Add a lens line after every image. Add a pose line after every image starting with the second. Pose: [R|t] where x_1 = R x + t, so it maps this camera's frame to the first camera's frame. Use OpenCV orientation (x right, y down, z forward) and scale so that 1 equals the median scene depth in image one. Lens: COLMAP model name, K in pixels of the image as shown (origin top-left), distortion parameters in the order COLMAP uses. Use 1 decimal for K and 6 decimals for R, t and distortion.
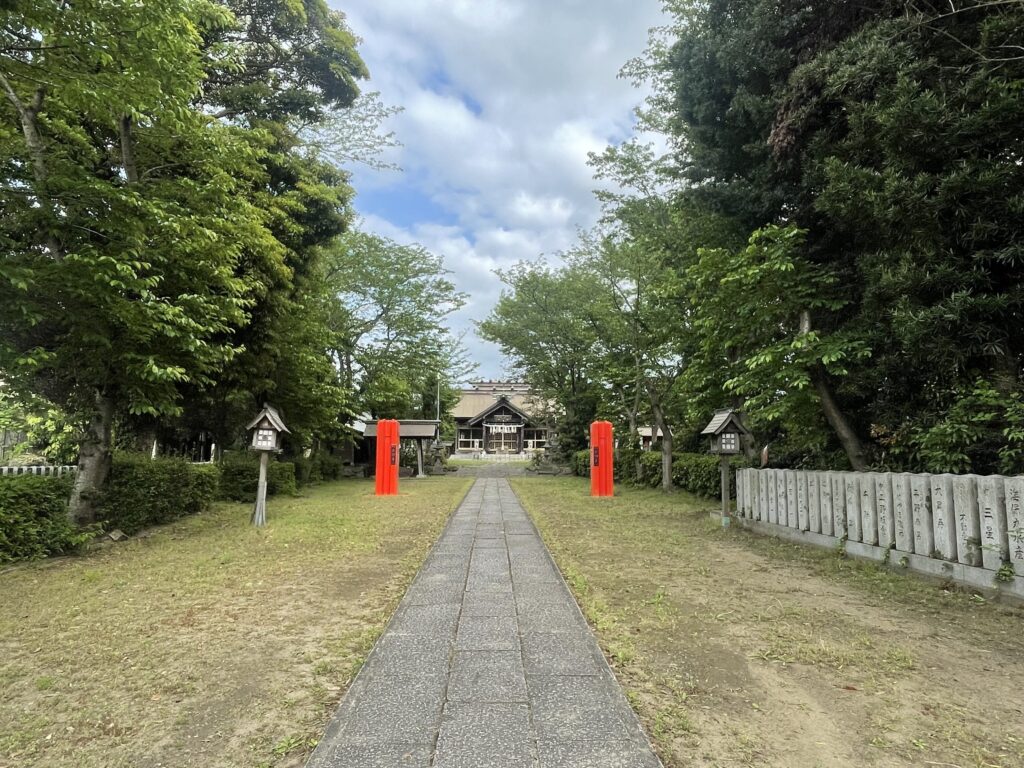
lens RADIAL K [[637.1, 0, 510.1], [0, 637.1, 386.5], [0, 0, 1]] dist [-0.002744, -0.000462]
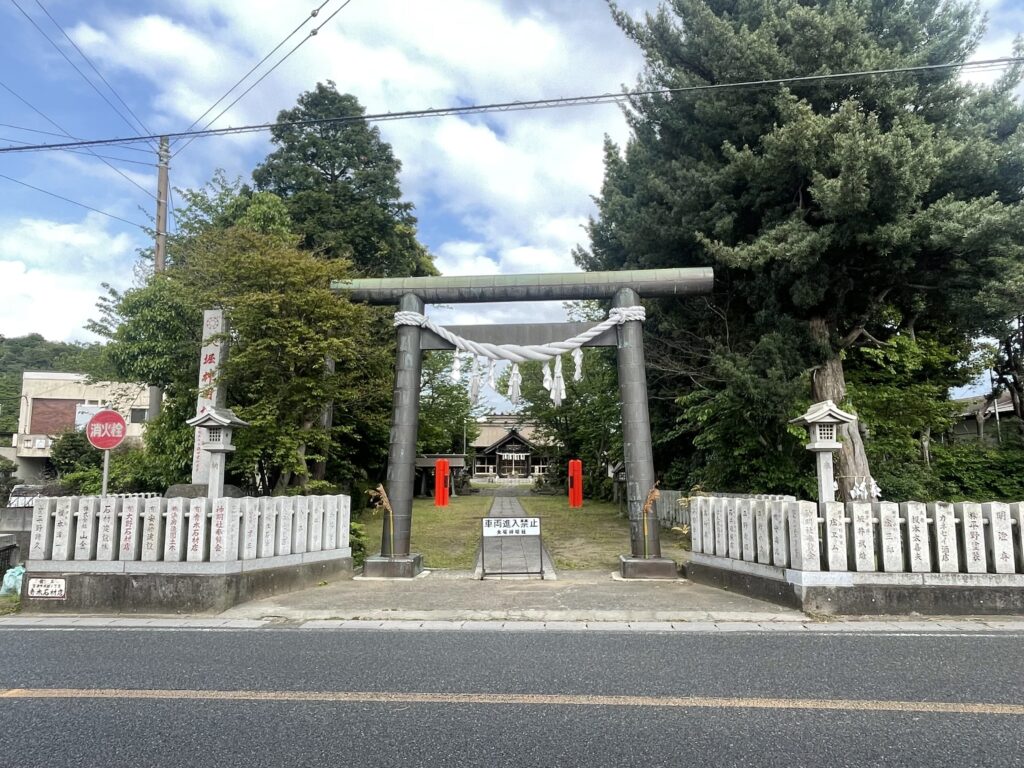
lens RADIAL K [[686.1, 0, 510.3], [0, 686.1, 381.5], [0, 0, 1]] dist [-0.001516, 0.000807]
pose [[0.999869, -0.004163, -0.015624, 0.003548], [0.003692, 0.999543, -0.029994, -0.035322], [0.015741, 0.029932, 0.999428, -0.282198]]
